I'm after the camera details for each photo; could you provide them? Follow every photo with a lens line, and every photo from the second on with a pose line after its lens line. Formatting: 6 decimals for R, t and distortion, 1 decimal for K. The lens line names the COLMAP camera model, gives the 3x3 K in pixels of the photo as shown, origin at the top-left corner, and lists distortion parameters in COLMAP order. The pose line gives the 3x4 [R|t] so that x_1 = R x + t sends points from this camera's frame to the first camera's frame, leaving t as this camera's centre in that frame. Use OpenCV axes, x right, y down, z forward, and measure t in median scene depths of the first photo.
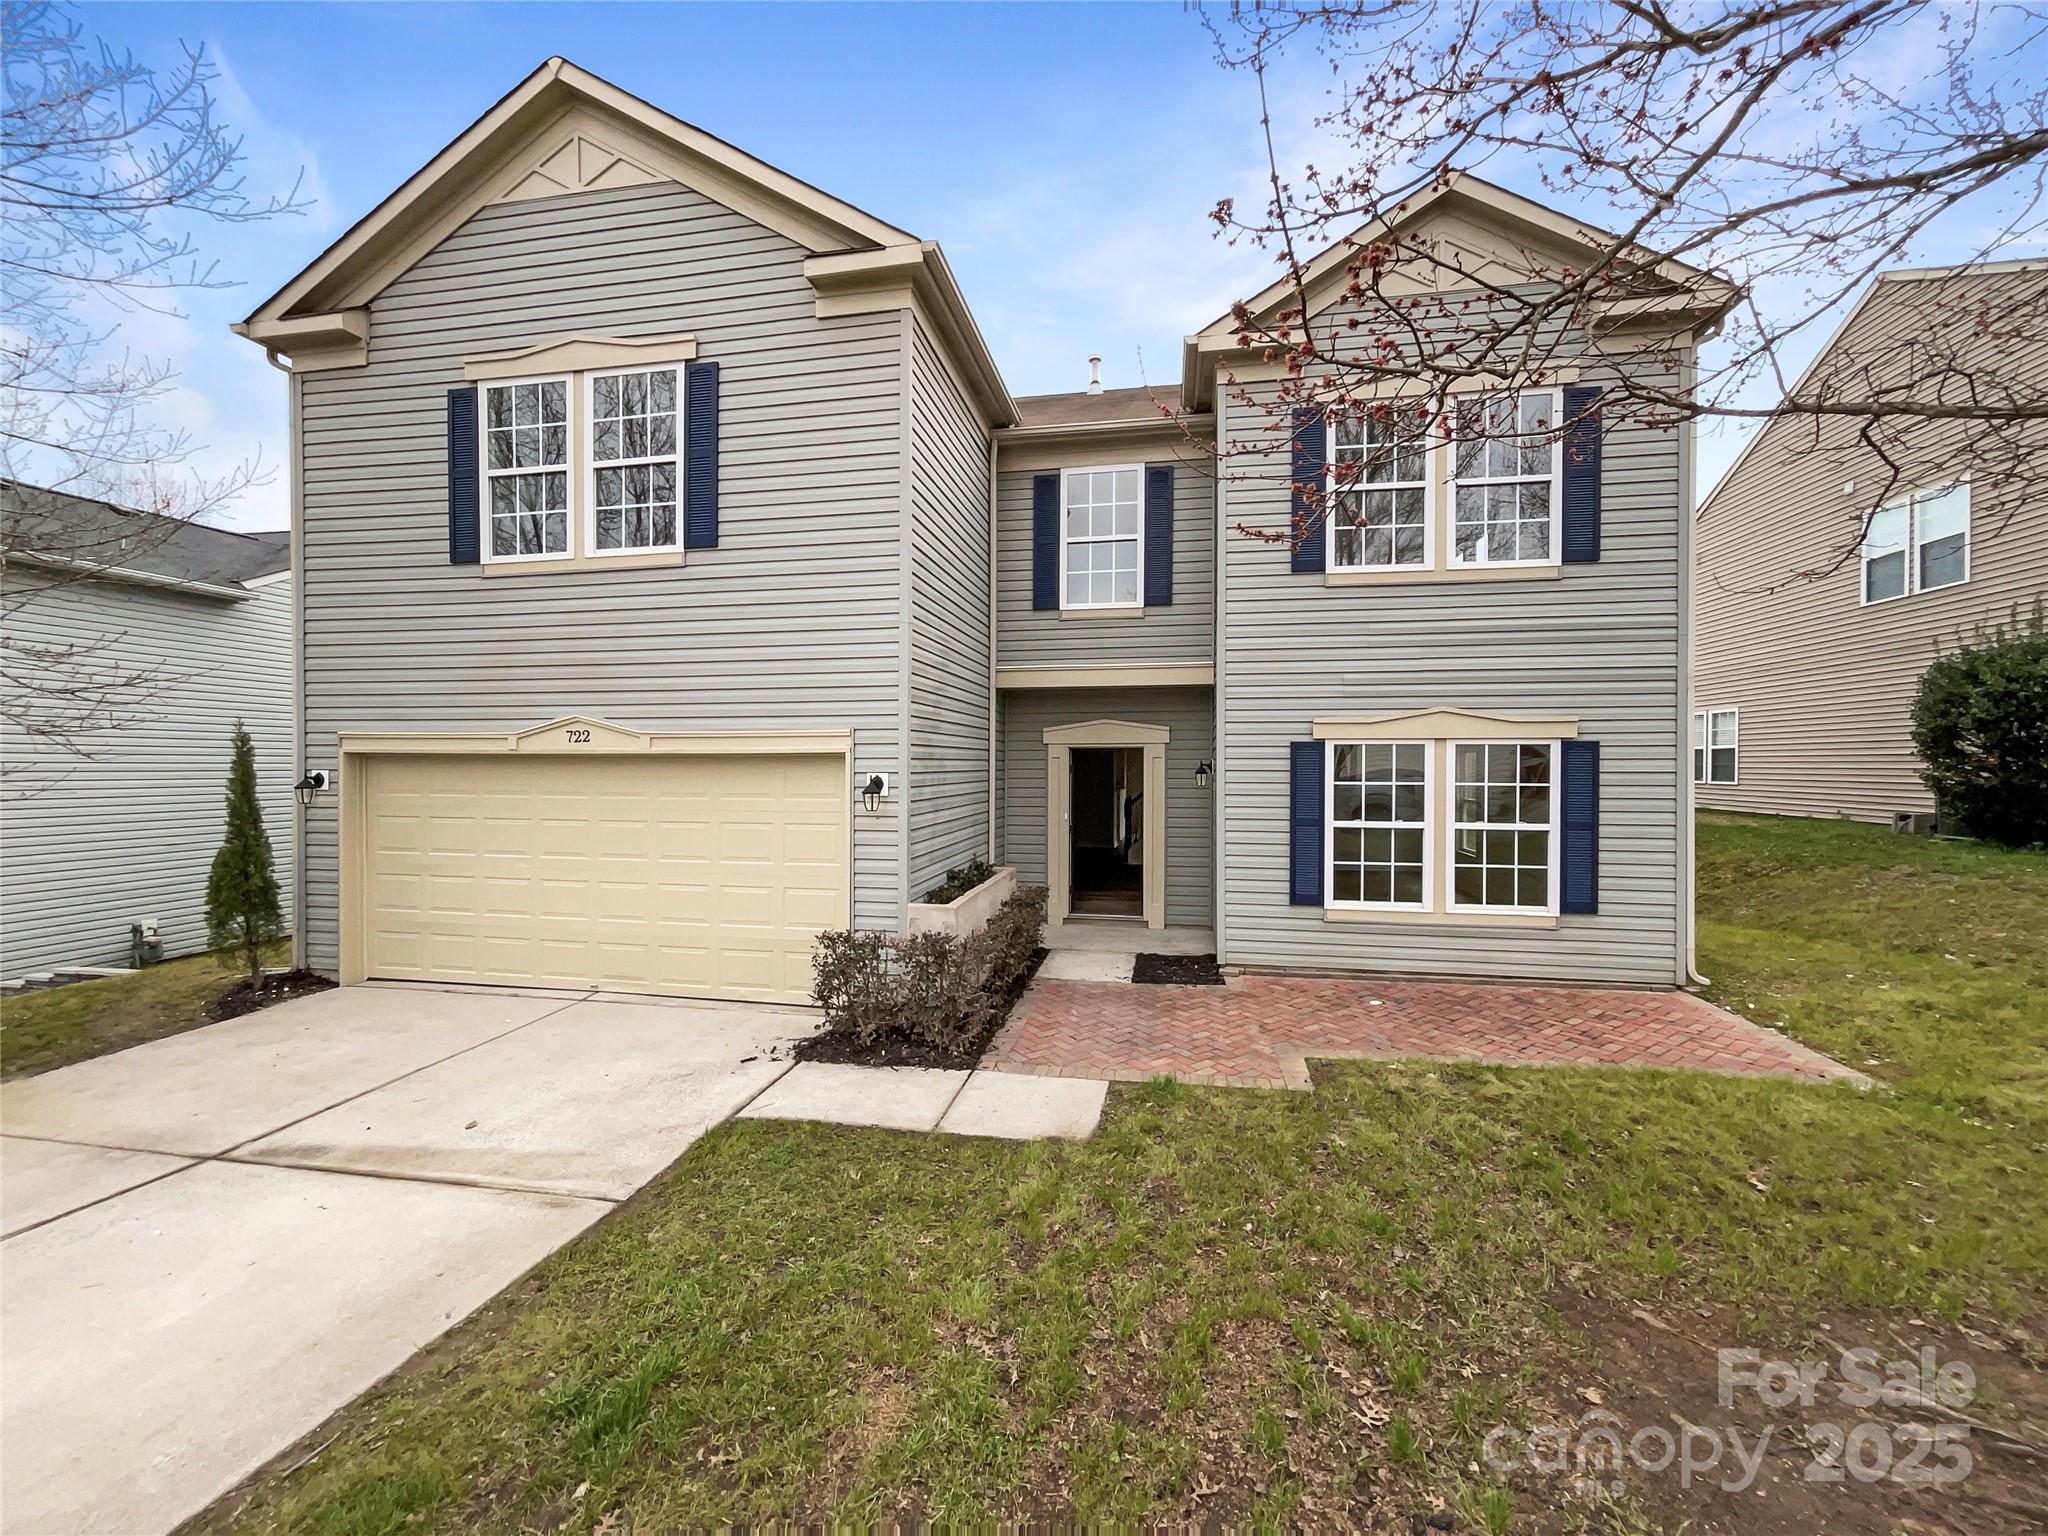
lens RADIAL K [[827.6, 0, 1031.8], [0, 827.6, 774.6], [0, 0, 1]] dist [0.000874, -0.000180]
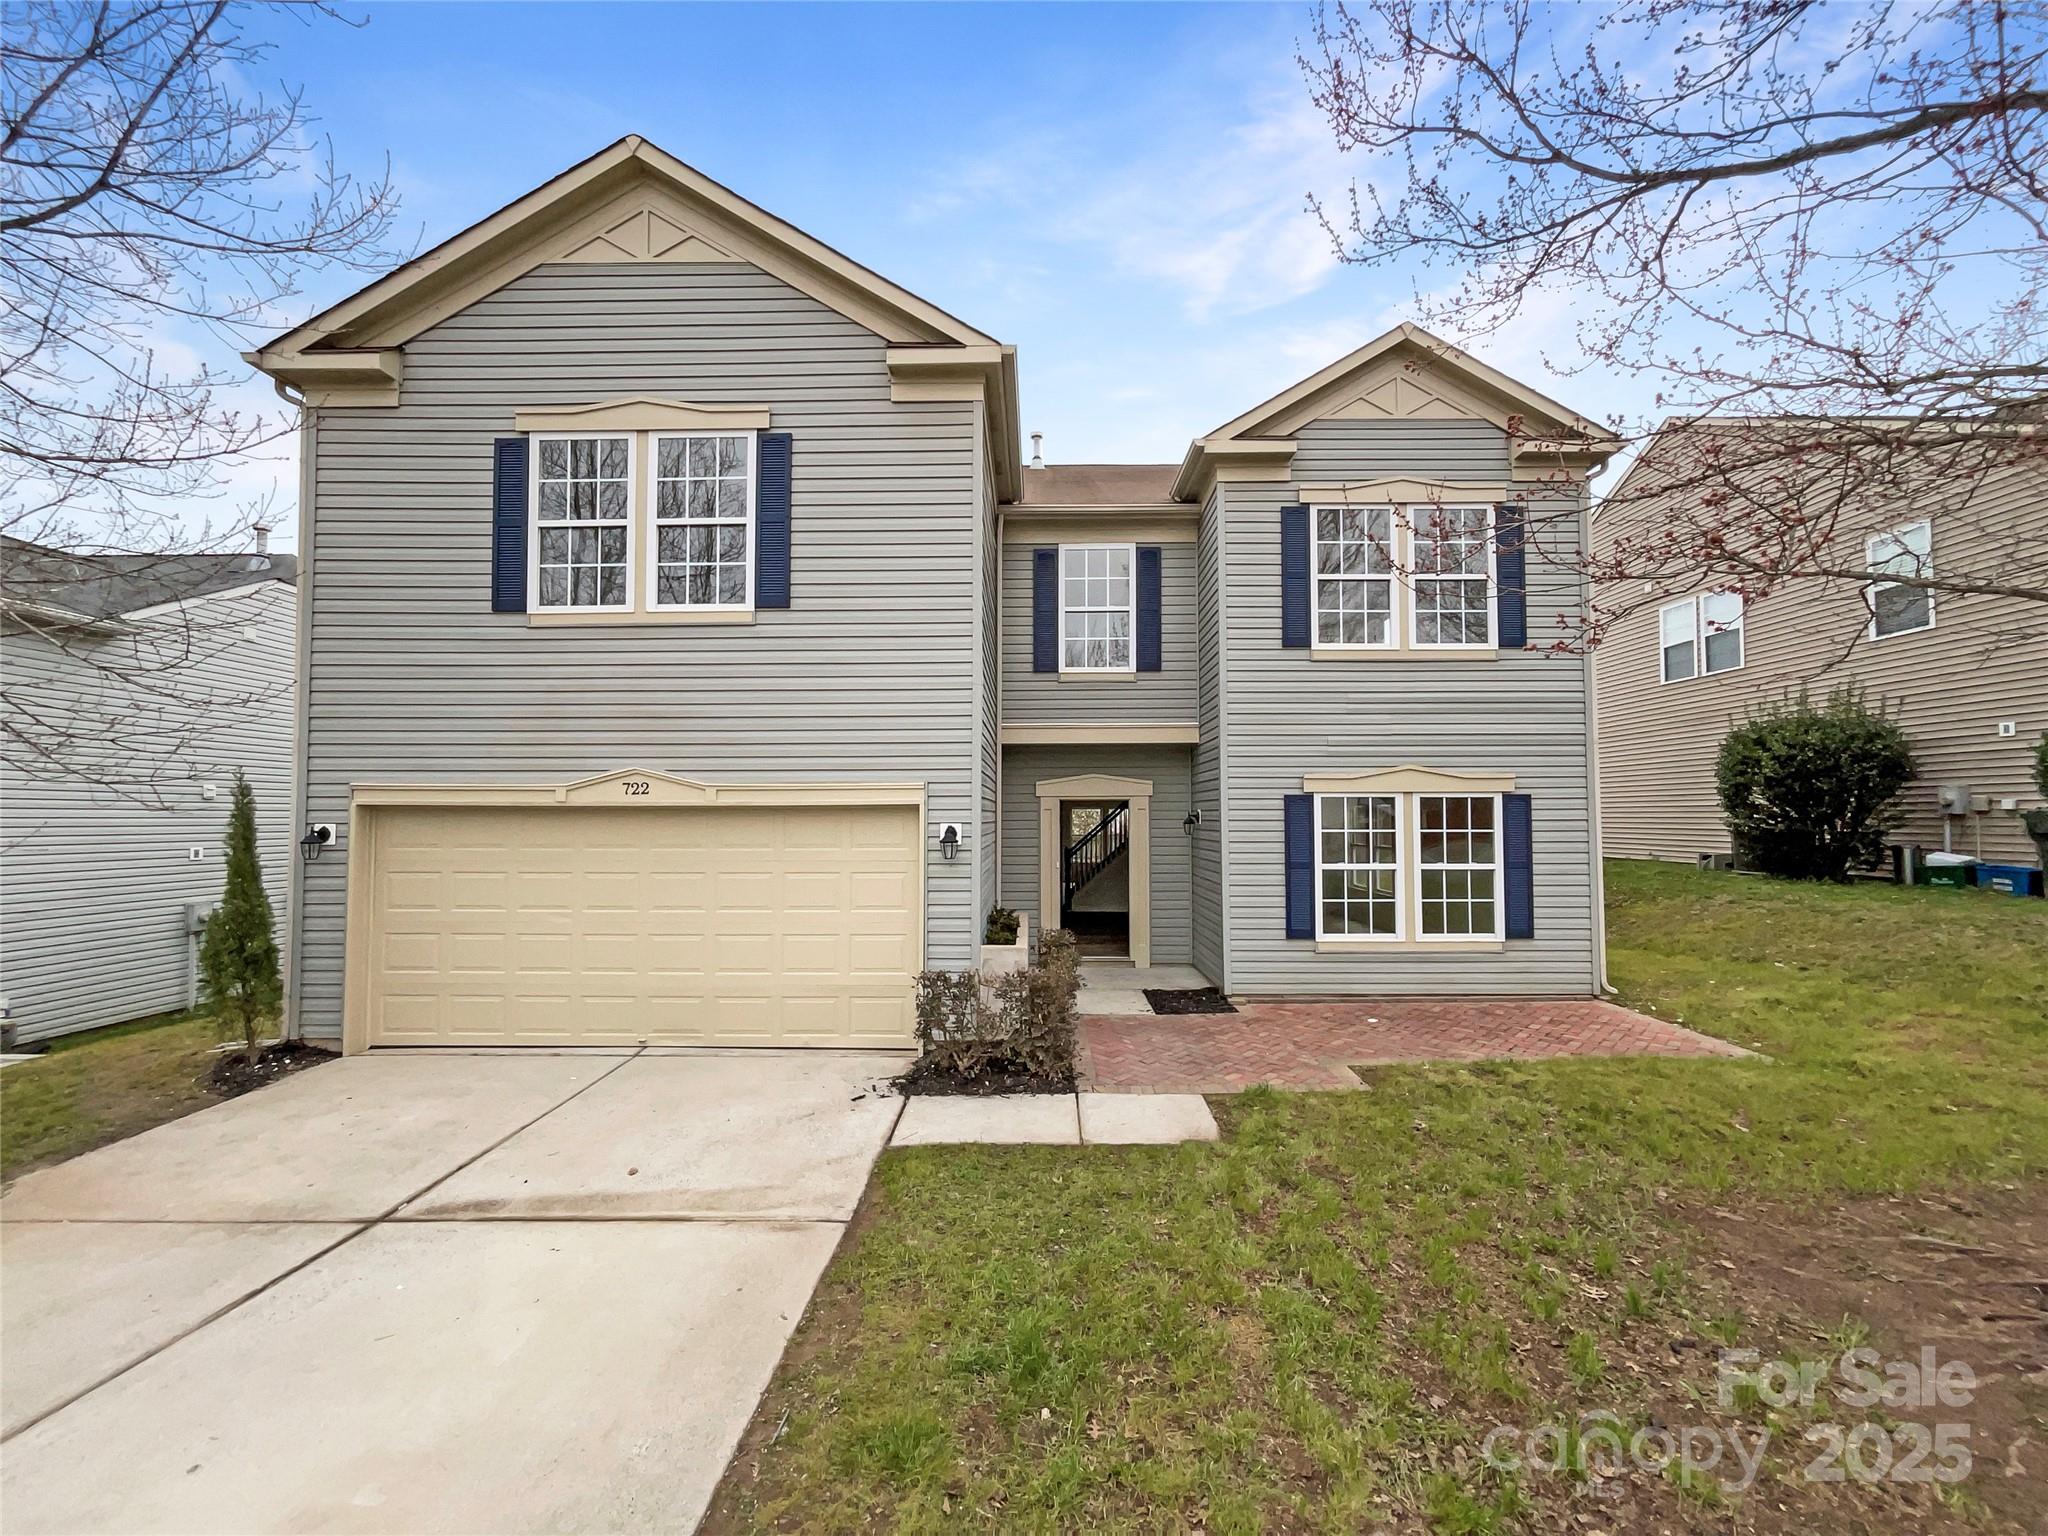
lens RADIAL K [[831.3, 0, 1033.2], [0, 831.3, 789.2], [0, 0, 1]] dist [-0.000175, 0.000274]
pose [[0.984683, 0.002204, 0.174342, -0.245031], [0.006032, 0.998891, -0.046694, 0.004476], [-0.174252, 0.047030, 0.983577, -0.070460]]
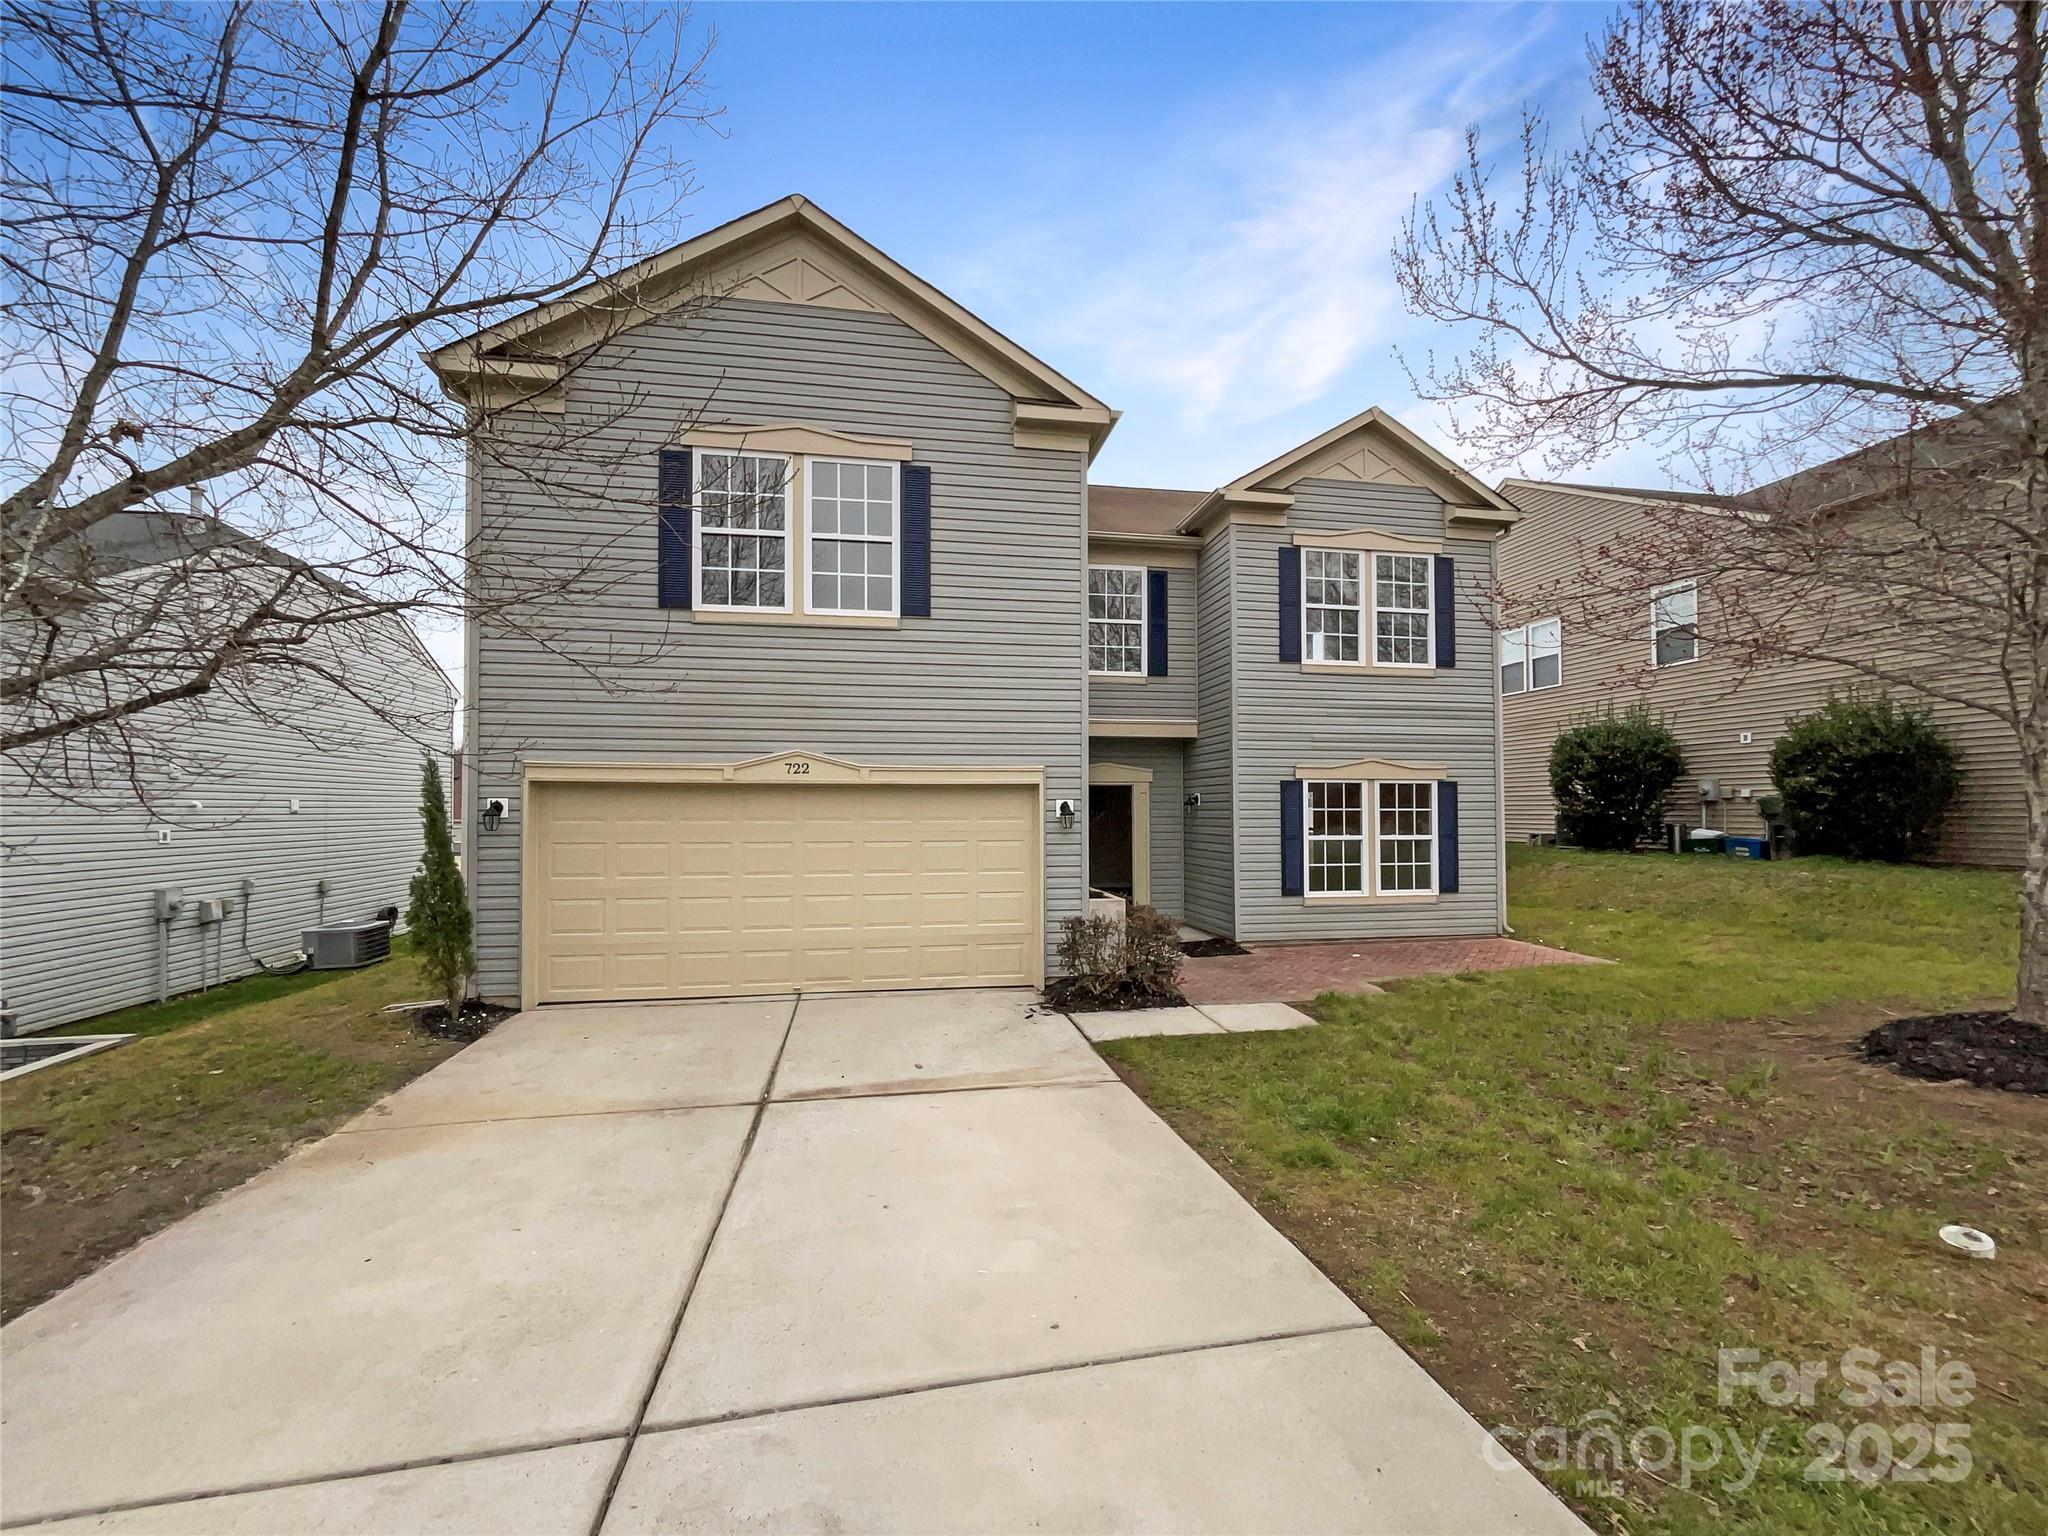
lens RADIAL K [[836.5, 0, 1030.8], [0, 836.5, 794.4], [0, 0, 1]] dist [-0.002497, -0.000182]
pose [[0.933131, 0.004389, 0.359509, -0.647072], [0.007480, 0.999472, -0.031614, 0.028412], [-0.359458, 0.032189, 0.932606, -0.192031]]
